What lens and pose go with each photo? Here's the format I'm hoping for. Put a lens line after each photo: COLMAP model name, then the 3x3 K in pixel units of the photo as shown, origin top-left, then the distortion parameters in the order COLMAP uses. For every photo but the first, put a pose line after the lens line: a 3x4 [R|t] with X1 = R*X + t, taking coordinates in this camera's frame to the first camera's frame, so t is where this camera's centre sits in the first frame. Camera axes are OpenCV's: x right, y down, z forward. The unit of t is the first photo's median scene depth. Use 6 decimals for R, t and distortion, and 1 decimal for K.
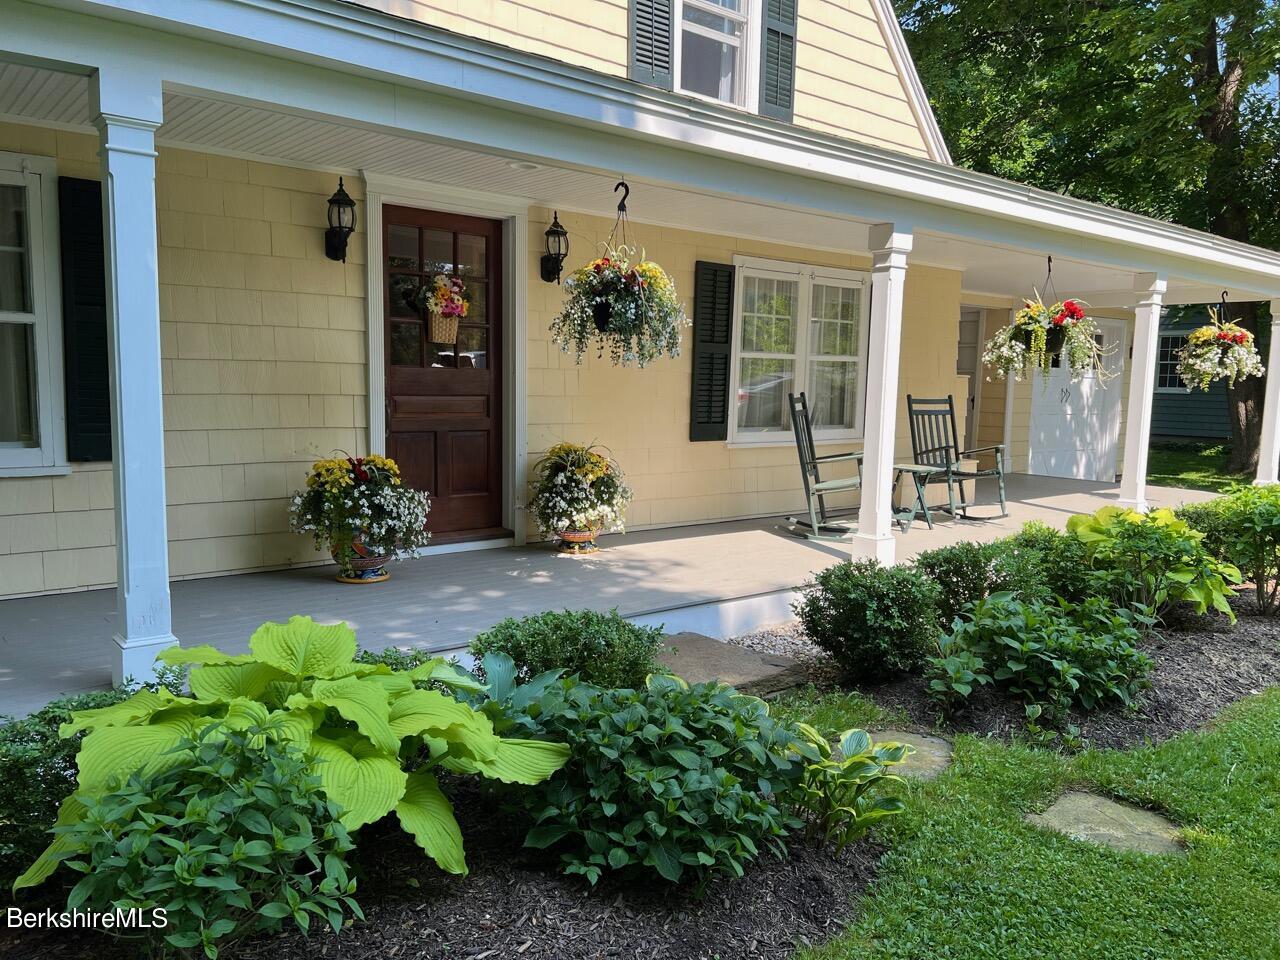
lens RADIAL K [[955.5, 0, 637.6], [0, 955.5, 487.2], [0, 0, 1]] dist [0.058135, -0.063536]
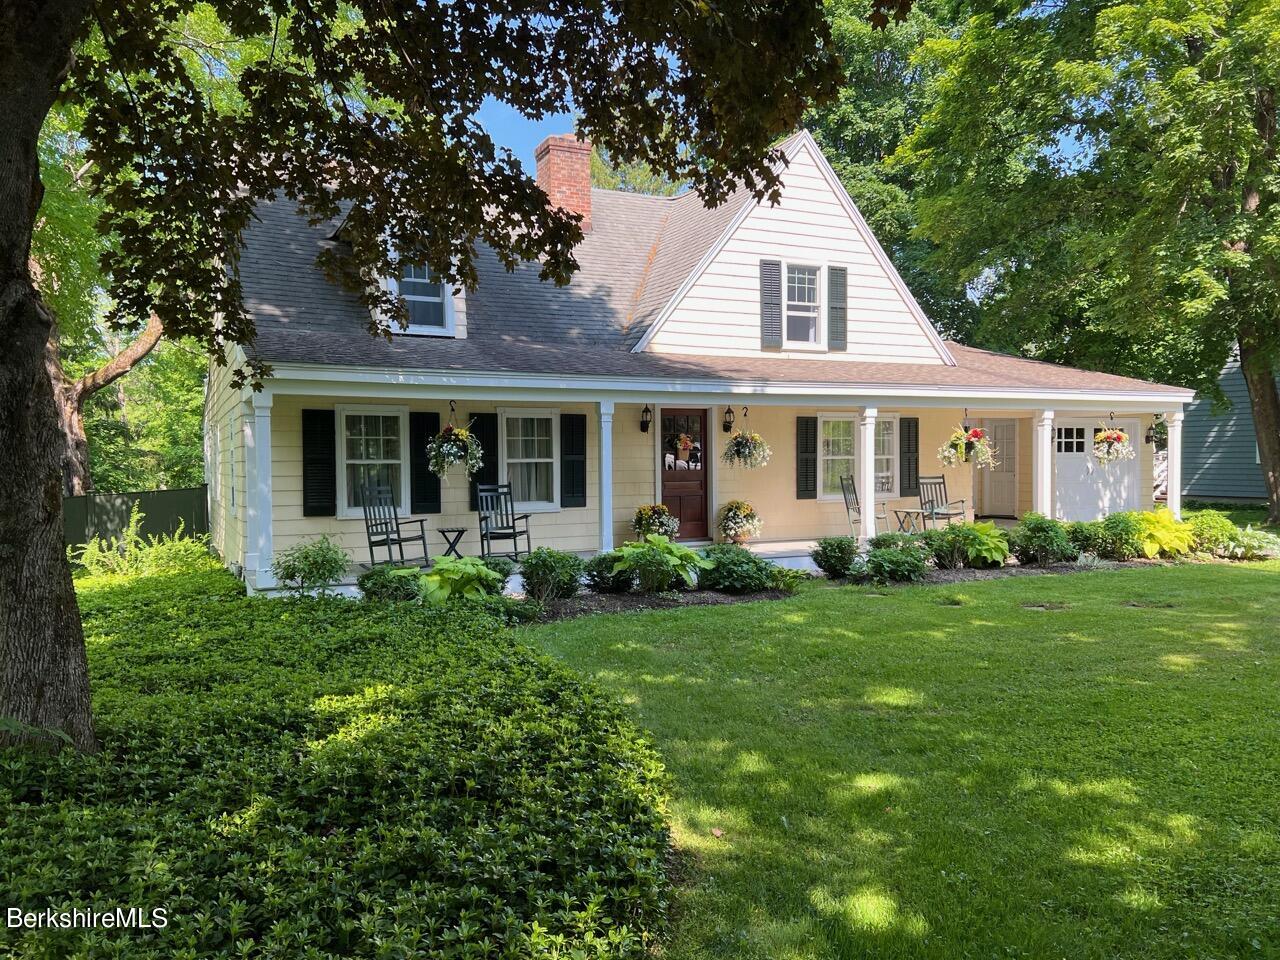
lens RADIAL K [[955.5, 0, 637.8], [0, 955.5, 481.3], [0, 0, 1]] dist [0.058135, -0.063536]
pose [[0.972312, -0.026609, -0.232166, 0.256803], [0.005002, 0.995638, -0.093166, 0.134153], [0.233632, 0.089425, 0.968204, -1.424211]]
